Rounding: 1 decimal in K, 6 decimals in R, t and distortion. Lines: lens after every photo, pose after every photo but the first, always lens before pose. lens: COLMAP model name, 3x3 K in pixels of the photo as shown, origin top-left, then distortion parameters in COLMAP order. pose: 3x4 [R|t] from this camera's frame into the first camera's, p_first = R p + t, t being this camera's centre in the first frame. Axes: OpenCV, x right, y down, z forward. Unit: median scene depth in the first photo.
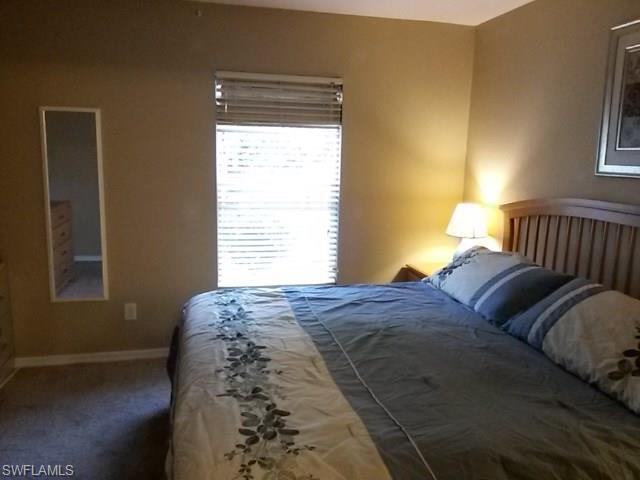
lens RADIAL K [[521.2, 0, 329.0], [0, 521.2, 236.3], [0, 0, 1]] dist [0.092194, -0.148358]
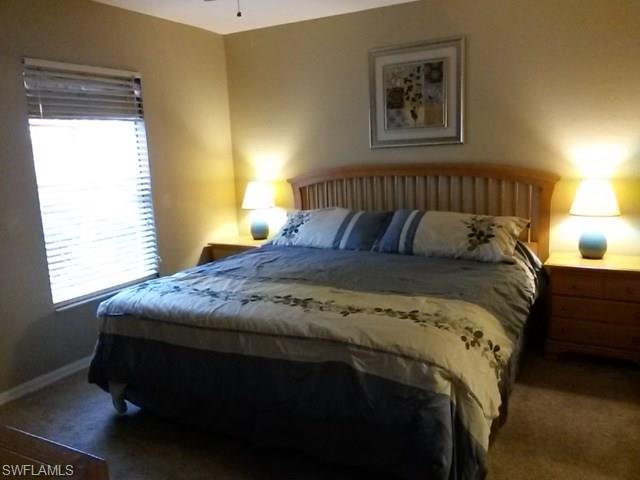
lens RADIAL K [[521.2, 0, 329.0], [0, 521.2, 236.3], [0, 0, 1]] dist [0.092194, -0.148358]
pose [[0.665149, -0.173932, 0.726171, -0.559256], [0.175563, 0.981659, 0.074317, 0.001204], [-0.725779, 0.078057, 0.683485, 0.056519]]
